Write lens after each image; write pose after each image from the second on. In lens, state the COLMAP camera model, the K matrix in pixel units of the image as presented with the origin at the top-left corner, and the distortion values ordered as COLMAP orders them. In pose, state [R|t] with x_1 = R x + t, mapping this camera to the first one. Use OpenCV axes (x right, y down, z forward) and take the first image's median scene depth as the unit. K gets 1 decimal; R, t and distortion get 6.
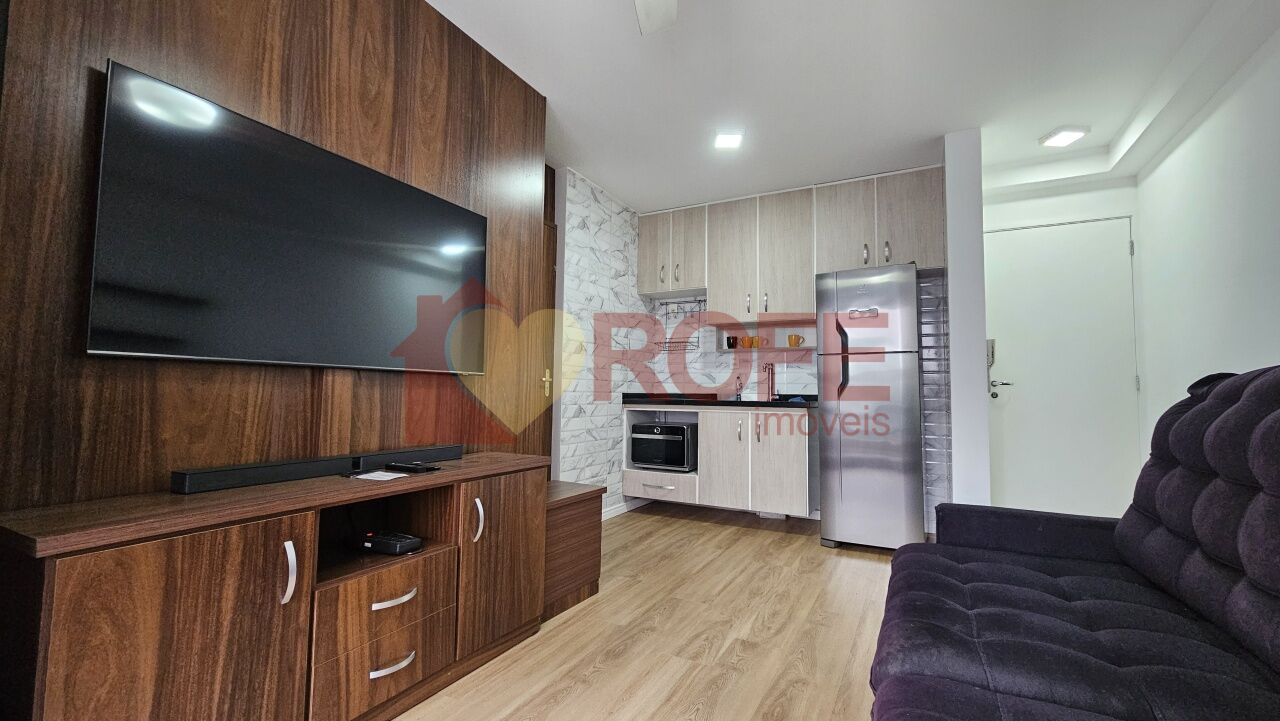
lens RADIAL K [[526.0, 0, 643.4], [0, 526.0, 358.6], [0, 0, 1]] dist [0.001102, 0.000645]
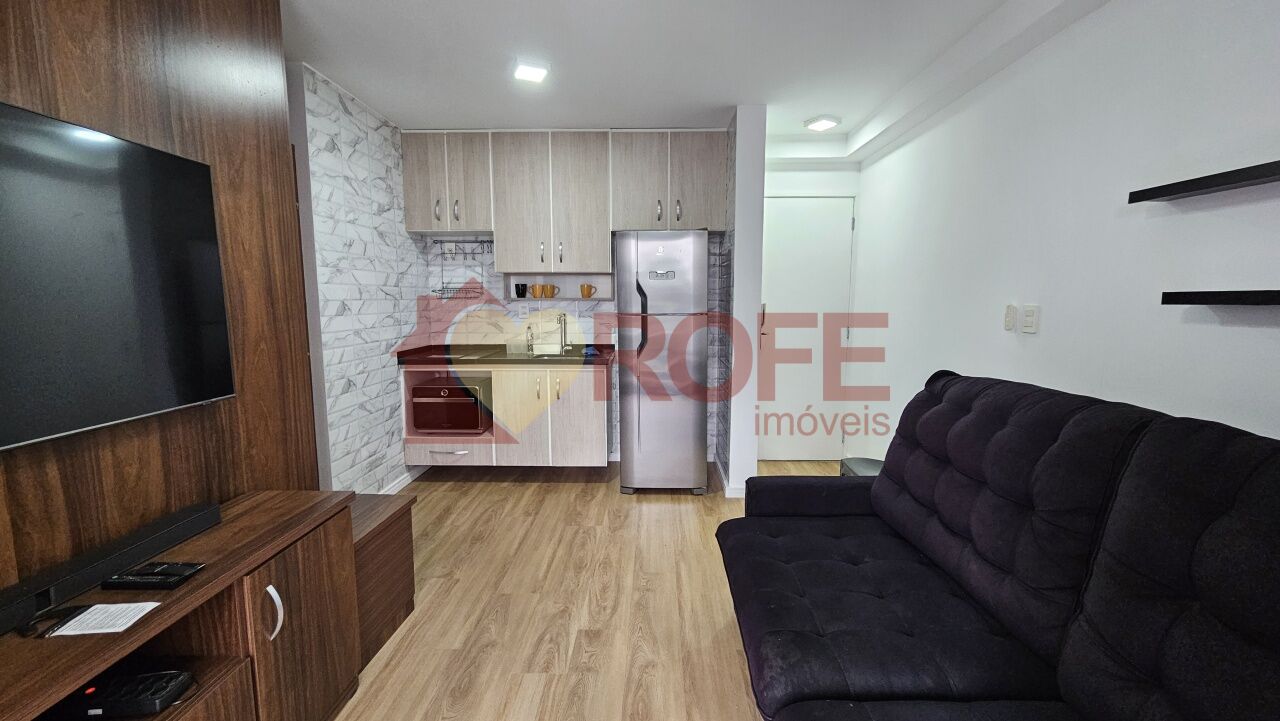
lens RADIAL K [[526.0, 0, 643.4], [0, 526.0, 358.6], [0, 0, 1]] dist [0.001102, 0.000645]
pose [[0.892044, -0.066020, 0.447100, -0.076214], [-0.017157, 0.983613, 0.179475, -0.098753], [-0.451622, -0.167771, 0.876294, 0.075816]]
